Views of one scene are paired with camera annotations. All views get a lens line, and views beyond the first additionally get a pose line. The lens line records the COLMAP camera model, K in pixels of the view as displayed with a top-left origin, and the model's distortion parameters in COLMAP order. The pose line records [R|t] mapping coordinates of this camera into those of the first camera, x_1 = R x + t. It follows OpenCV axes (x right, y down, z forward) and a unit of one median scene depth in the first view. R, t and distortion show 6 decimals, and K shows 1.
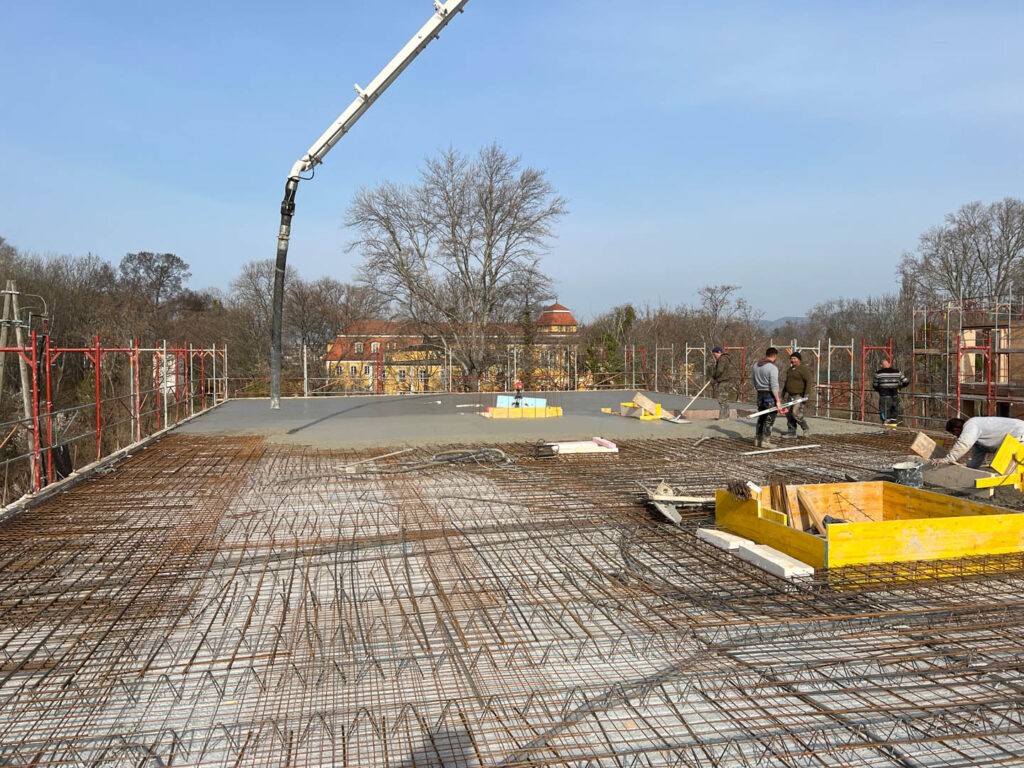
lens RADIAL K [[771.8, 0, 512.0], [0, 771.8, 384.0], [0, 0, 1]] dist [0.004031, 0.003133]
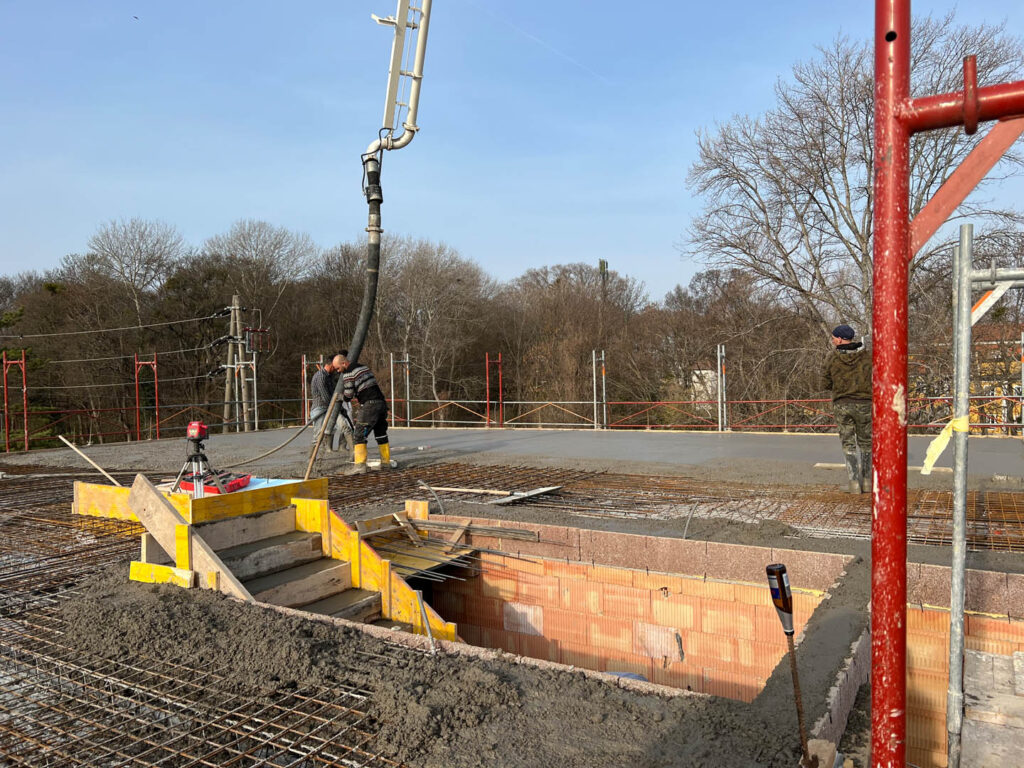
lens RADIAL K [[771.0, 0, 504.9], [0, 771.0, 390.3], [0, 0, 1]] dist [-0.001233, 0.001111]
pose [[0.698355, 0.001469, -0.715750, 0.079127], [-0.011314, 0.999896, -0.008987, -0.002564], [0.715662, 0.014375, 0.698299, 0.151783]]
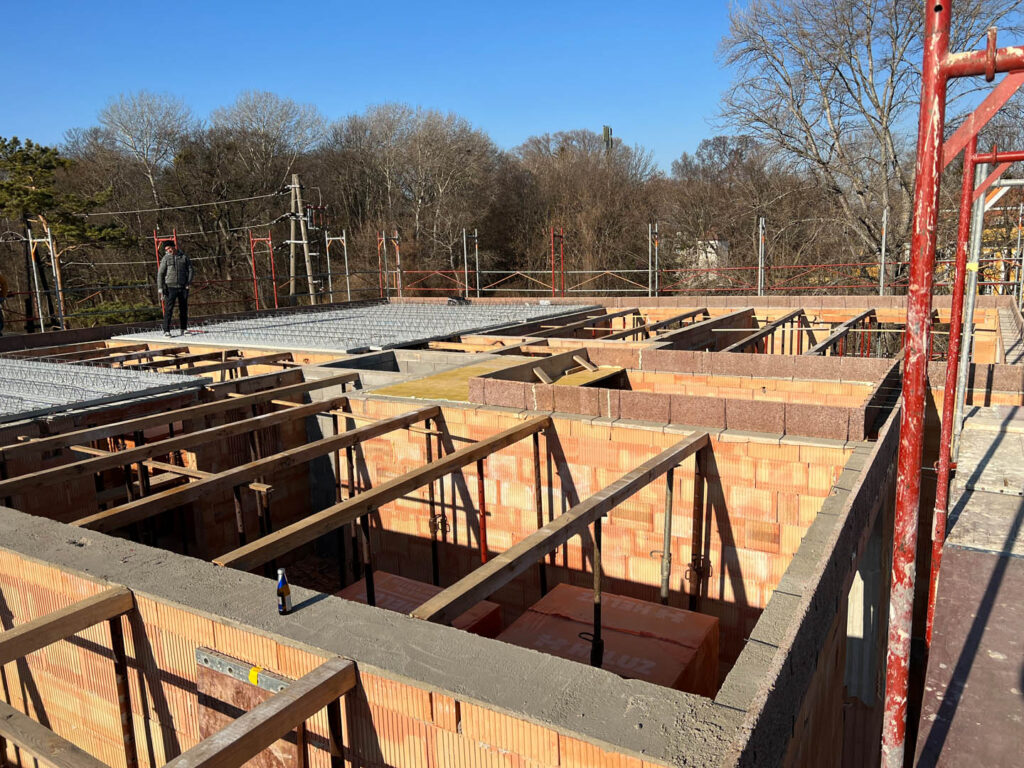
lens RADIAL K [[771.8, 0, 512.0], [0, 771.8, 384.0], [0, 0, 1]] dist [0.004031, 0.003133]
pose [[0.707901, 0.101950, -0.698915, 0.086998], [0.001406, 0.989323, 0.145736, -0.001569], [0.706310, -0.104150, 0.700199, 0.119957]]
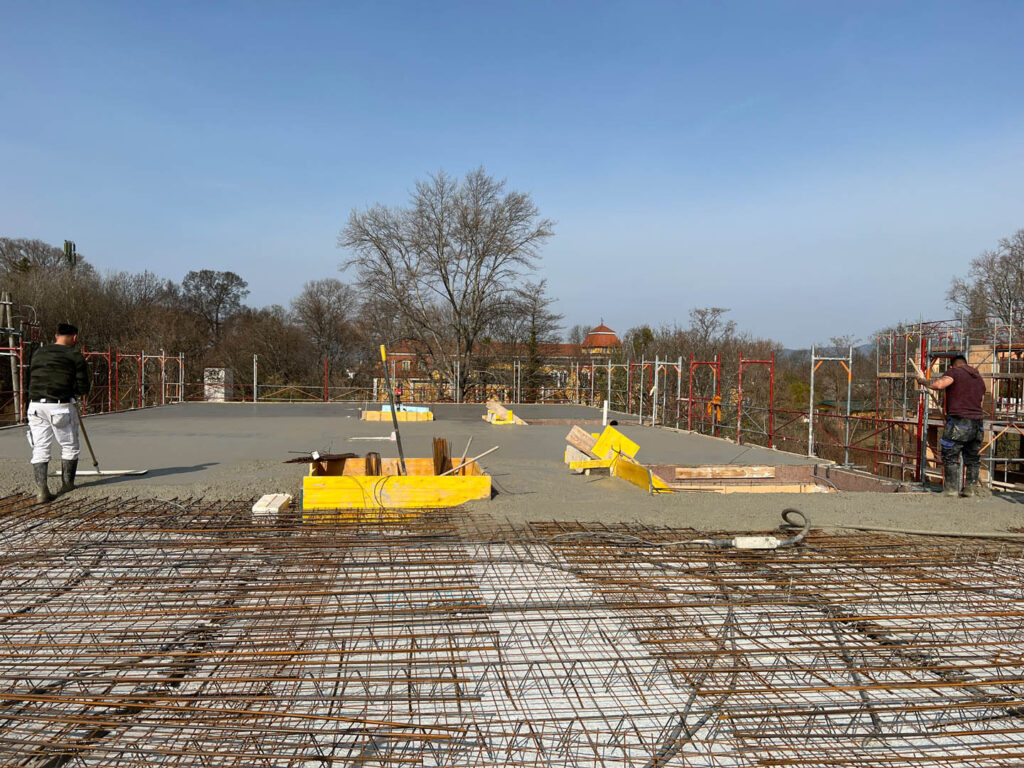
lens RADIAL K [[780.0, 0, 515.2], [0, 780.0, 392.7], [0, 0, 1]] dist [0.001807, -0.004662]
pose [[0.995976, 0.023441, -0.086497, 0.050510], [-0.025008, 0.999541, -0.017072, 0.003377], [0.086057, 0.019166, 0.996106, -0.015635]]
